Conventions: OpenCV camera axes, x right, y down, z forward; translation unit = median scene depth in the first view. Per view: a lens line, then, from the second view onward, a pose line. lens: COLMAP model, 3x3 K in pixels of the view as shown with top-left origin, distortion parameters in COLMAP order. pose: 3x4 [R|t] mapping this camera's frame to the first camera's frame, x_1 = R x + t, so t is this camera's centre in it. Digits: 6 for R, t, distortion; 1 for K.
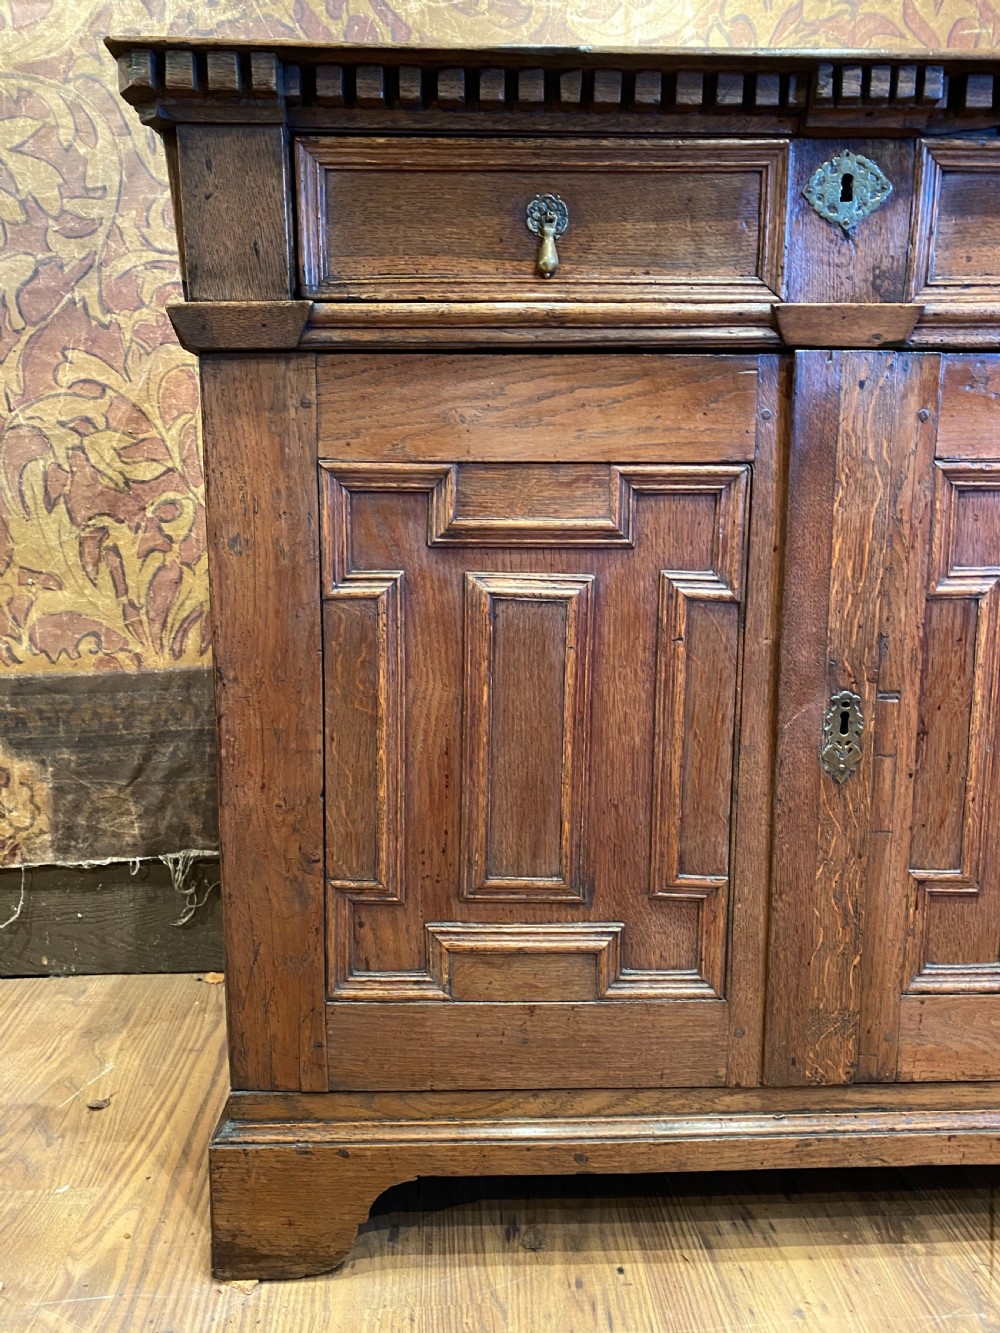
lens RADIAL K [[1021.8, 0, 505.8], [0, 1021.8, 662.3], [0, 0, 1]] dist [0.015094, -0.005950]
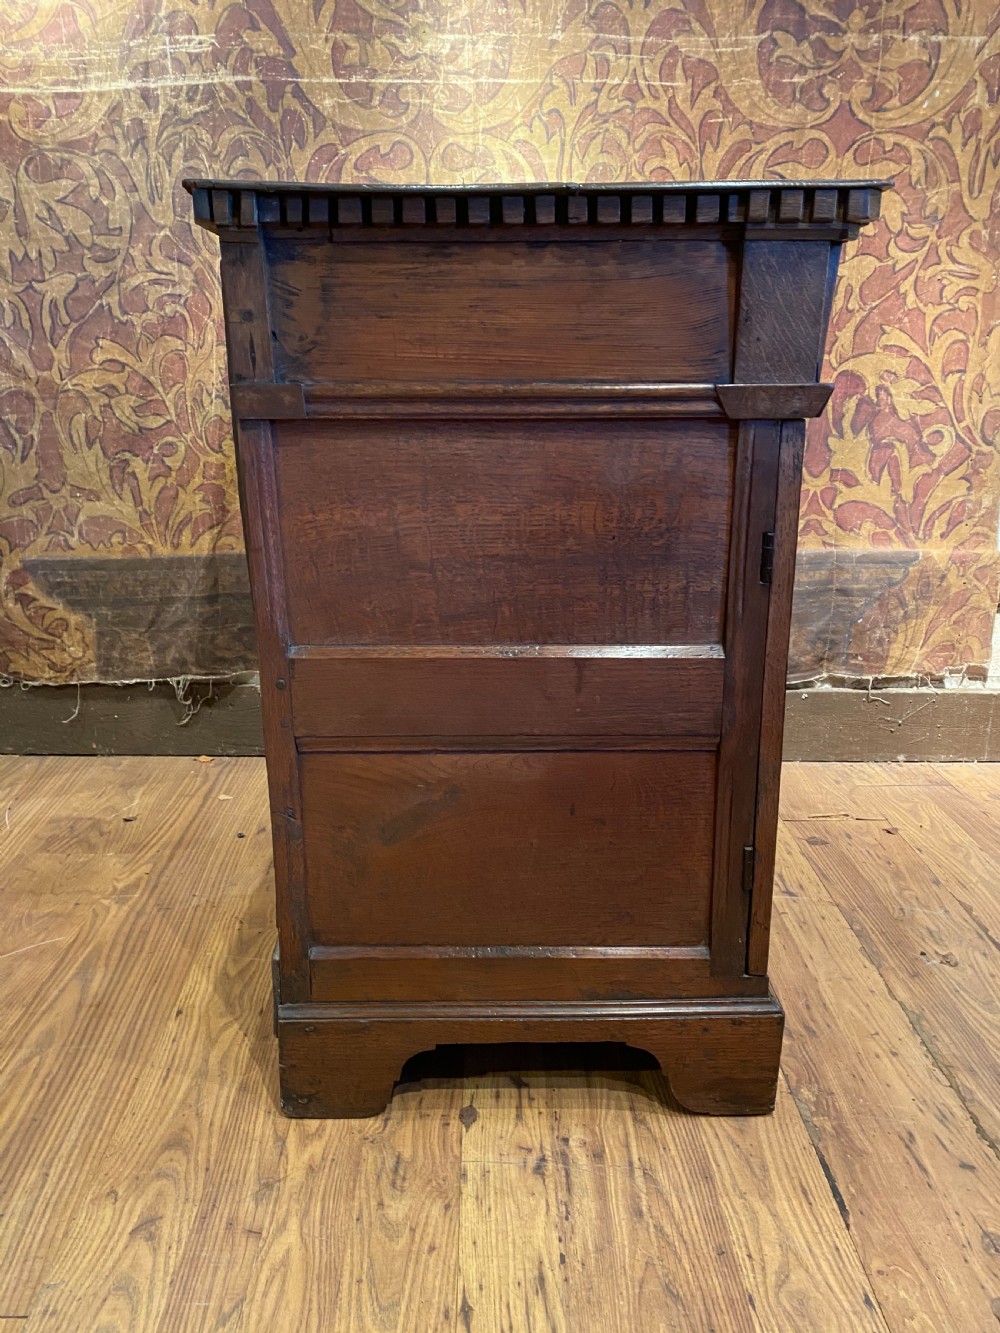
lens RADIAL K [[1021.8, 0, 499.3], [0, 1021.8, 660.5], [0, 0, 1]] dist [0.015094, -0.005950]
pose [[0.999164, 0.024504, -0.032728, 0.221712], [-0.020506, 0.992878, 0.117354, -0.029101], [0.035371, -0.116585, 0.992551, -0.530610]]
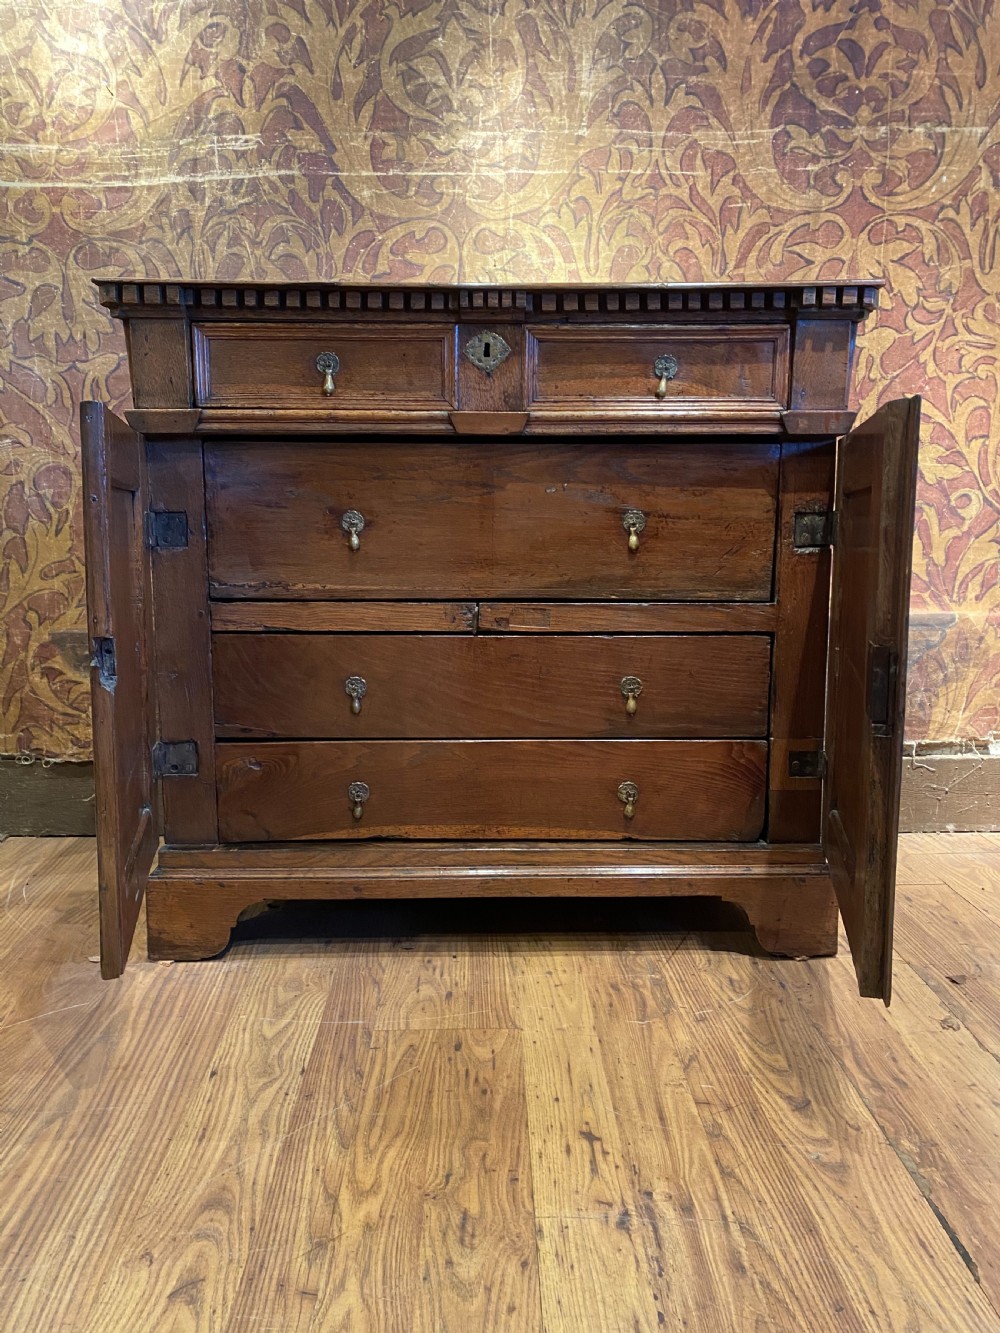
lens RADIAL K [[1021.8, 0, 502.3], [0, 1021.8, 656.8], [0, 0, 1]] dist [0.015094, -0.005950]
pose [[0.999453, 0.007776, -0.032141, 0.169142], [-0.008450, 0.999746, -0.020903, 0.083172], [0.031970, 0.021163, 0.999265, -0.508940]]
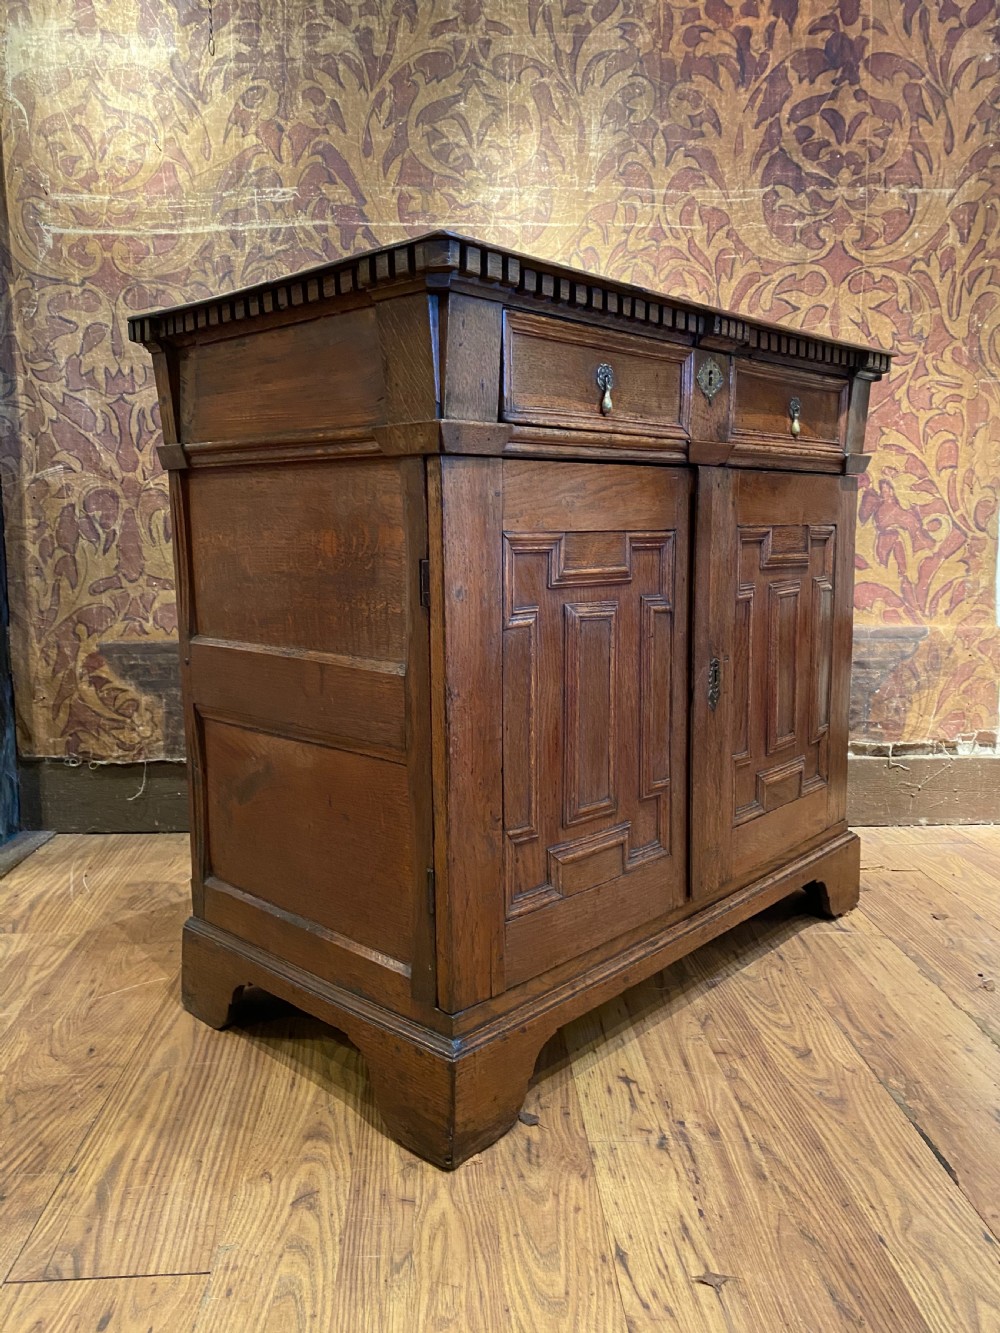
lens RADIAL K [[1021.8, 0, 496.3], [0, 1021.8, 658.0], [0, 0, 1]] dist [0.015094, -0.005950]
pose [[0.999959, 0.007358, -0.005344, 0.092546], [-0.007490, 0.999659, -0.025006, 0.079466], [0.005159, 0.025045, 0.999673, -0.654764]]
